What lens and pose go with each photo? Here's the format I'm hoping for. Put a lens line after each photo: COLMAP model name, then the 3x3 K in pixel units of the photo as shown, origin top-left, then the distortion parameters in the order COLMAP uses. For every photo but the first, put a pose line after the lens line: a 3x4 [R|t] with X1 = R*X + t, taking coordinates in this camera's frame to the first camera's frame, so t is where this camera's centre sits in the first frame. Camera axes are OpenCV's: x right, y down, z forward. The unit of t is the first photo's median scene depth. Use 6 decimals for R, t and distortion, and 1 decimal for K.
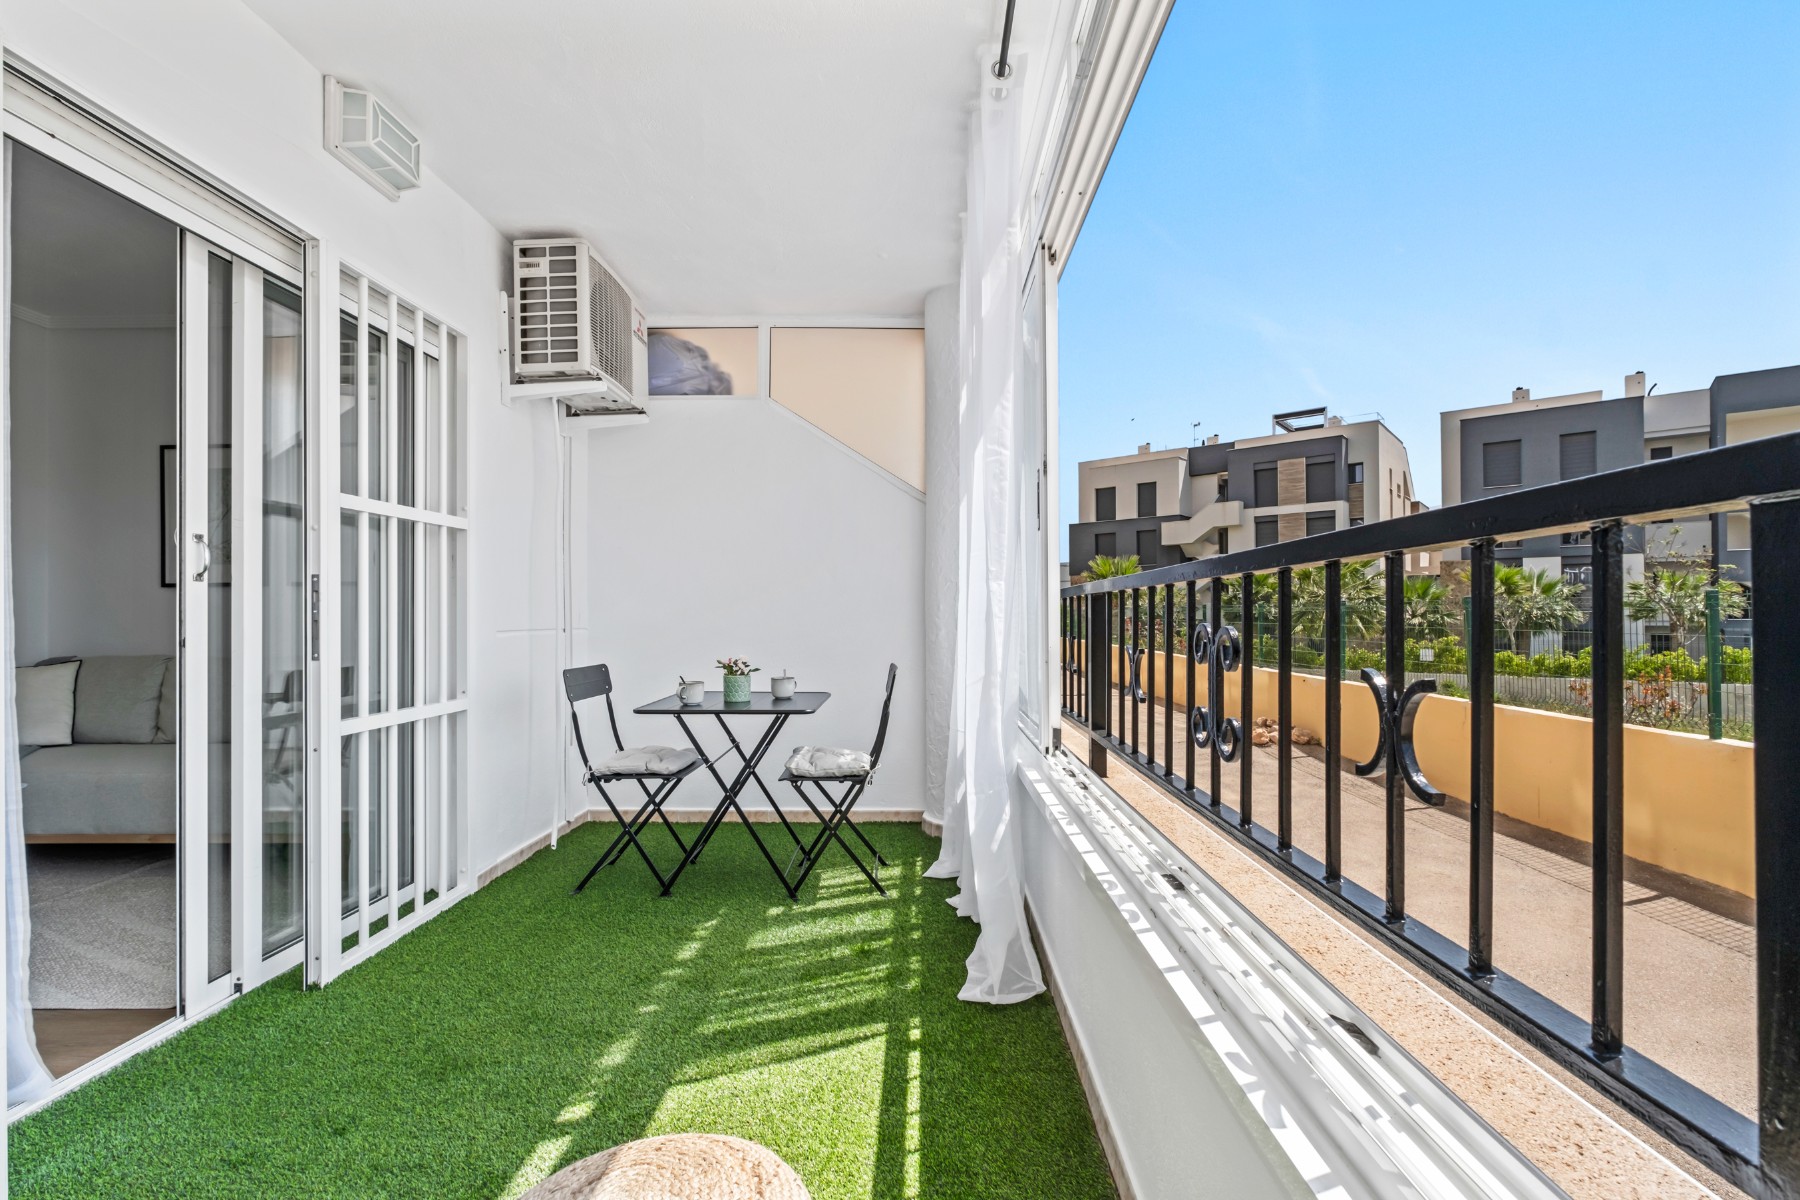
lens RADIAL K [[791.6, 0, 900.0], [0, 791.6, 600.0], [0, 0, 1]] dist [-0.001774, -0.000050]
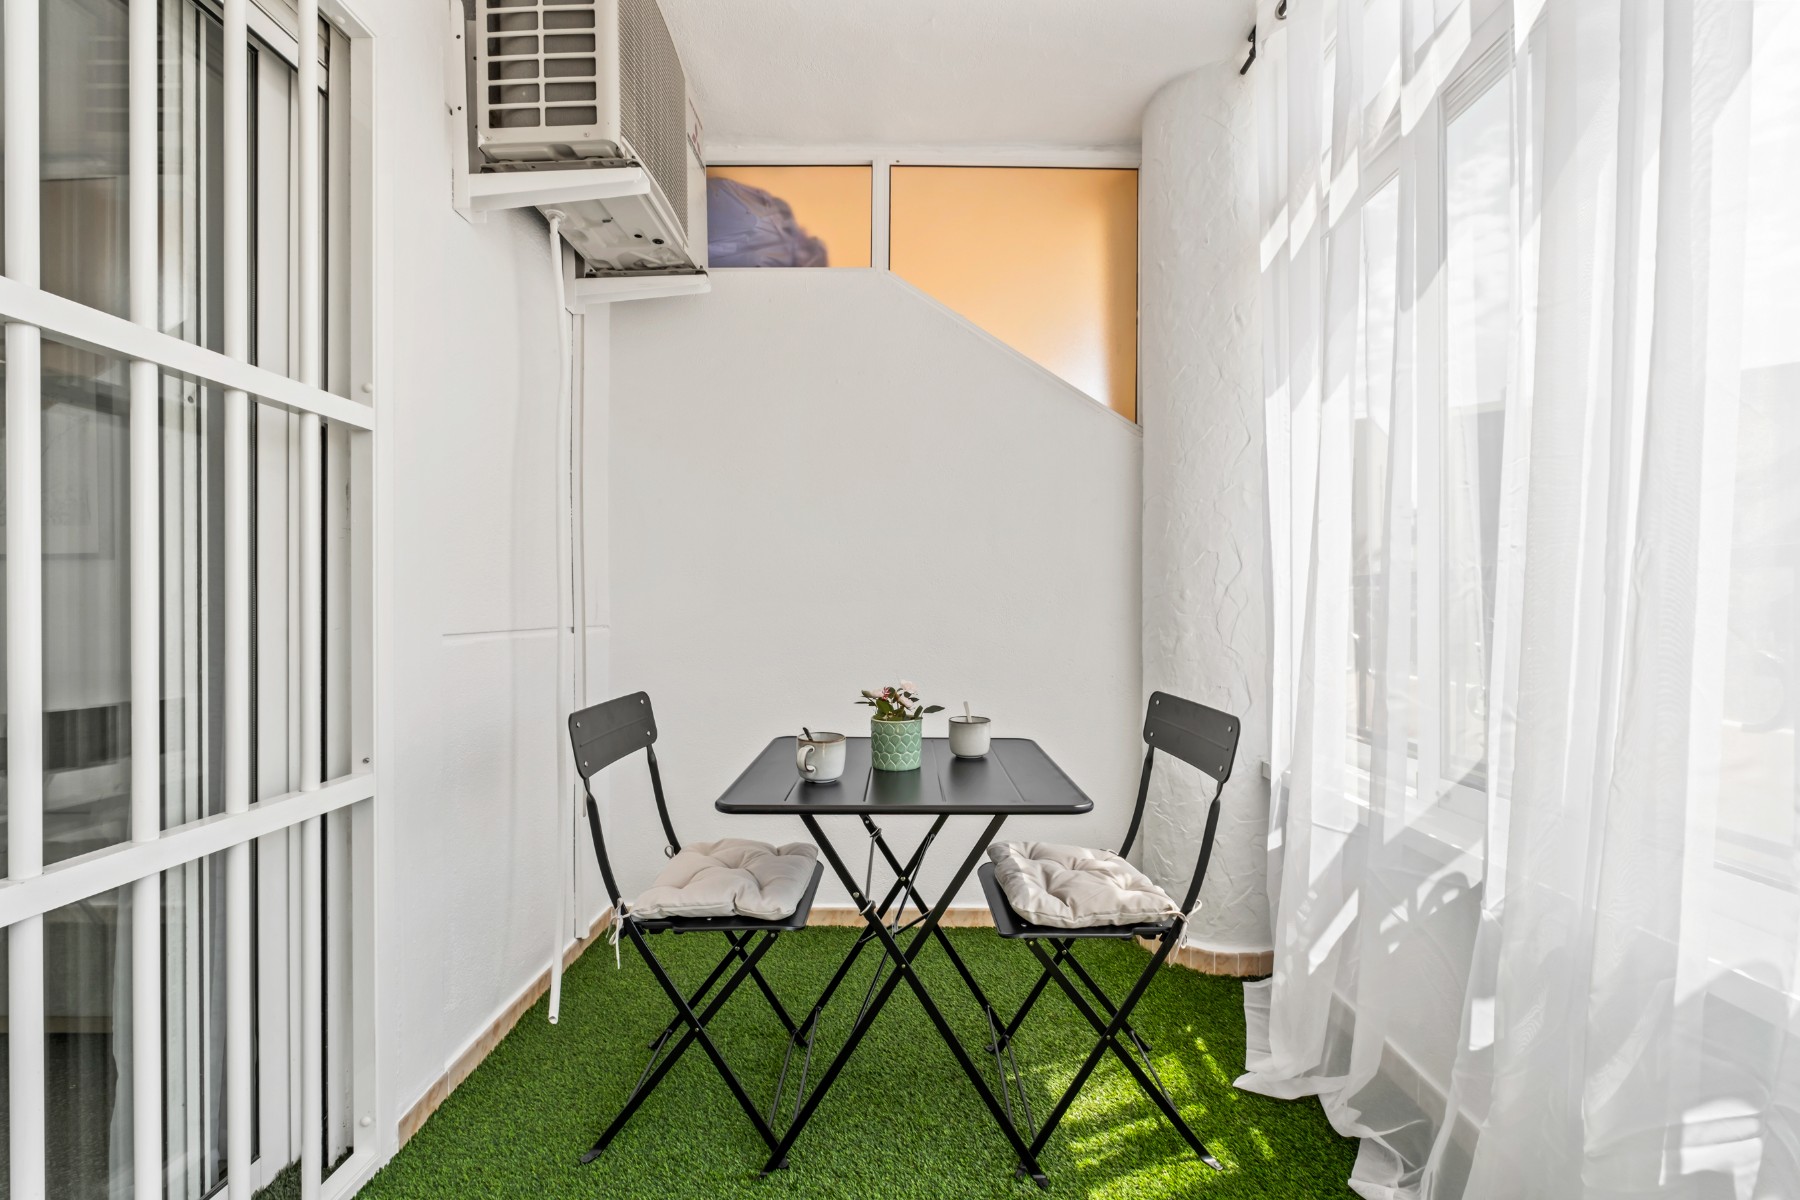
lens RADIAL K [[756.9, 0, 908.3], [0, 756.9, 600.6], [0, 0, 1]] dist [-0.003174, -0.000569]
pose [[0.999916, 0.003647, 0.012419, -0.203541], [-0.003795, 0.999922, 0.011892, 0.009388], [-0.012375, -0.011938, 0.999852, 0.487770]]
